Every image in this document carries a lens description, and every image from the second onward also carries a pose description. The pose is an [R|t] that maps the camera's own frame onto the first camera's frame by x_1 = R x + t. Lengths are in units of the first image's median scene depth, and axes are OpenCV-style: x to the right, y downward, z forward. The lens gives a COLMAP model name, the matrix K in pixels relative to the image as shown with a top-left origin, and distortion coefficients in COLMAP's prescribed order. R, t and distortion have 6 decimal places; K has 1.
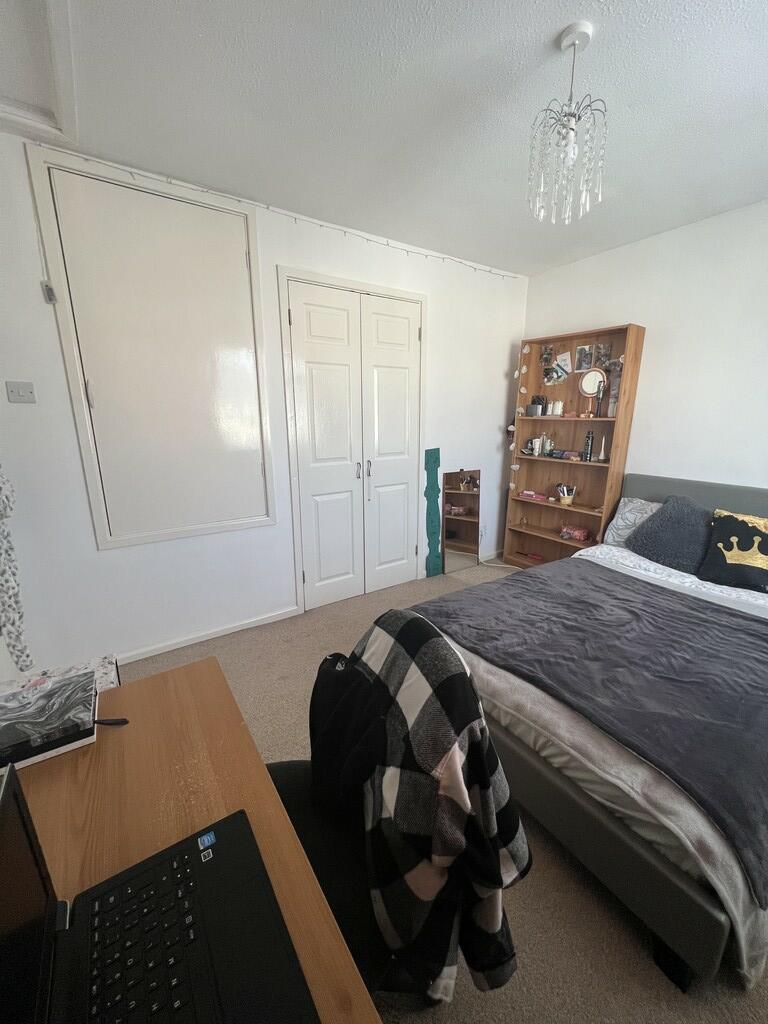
lens RADIAL K [[410.0, 0, 382.8], [0, 410.0, 510.4], [0, 0, 1]] dist [0.000047, -0.000211]
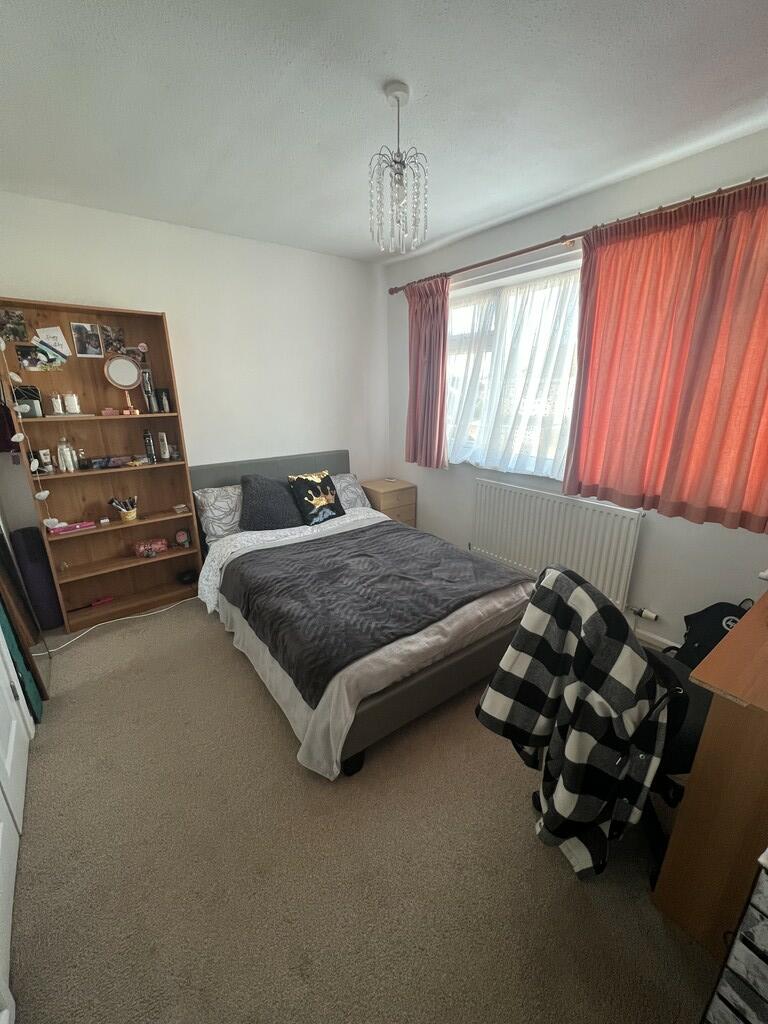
lens RADIAL K [[410.0, 0, 382.8], [0, 410.0, 510.4], [0, 0, 1]] dist [0.000047, -0.000211]
pose [[-0.061259, -0.287068, 0.955949, -0.400969], [0.240450, 0.925297, 0.293272, -0.165428], [-0.968727, 0.247823, 0.012343, 0.532830]]
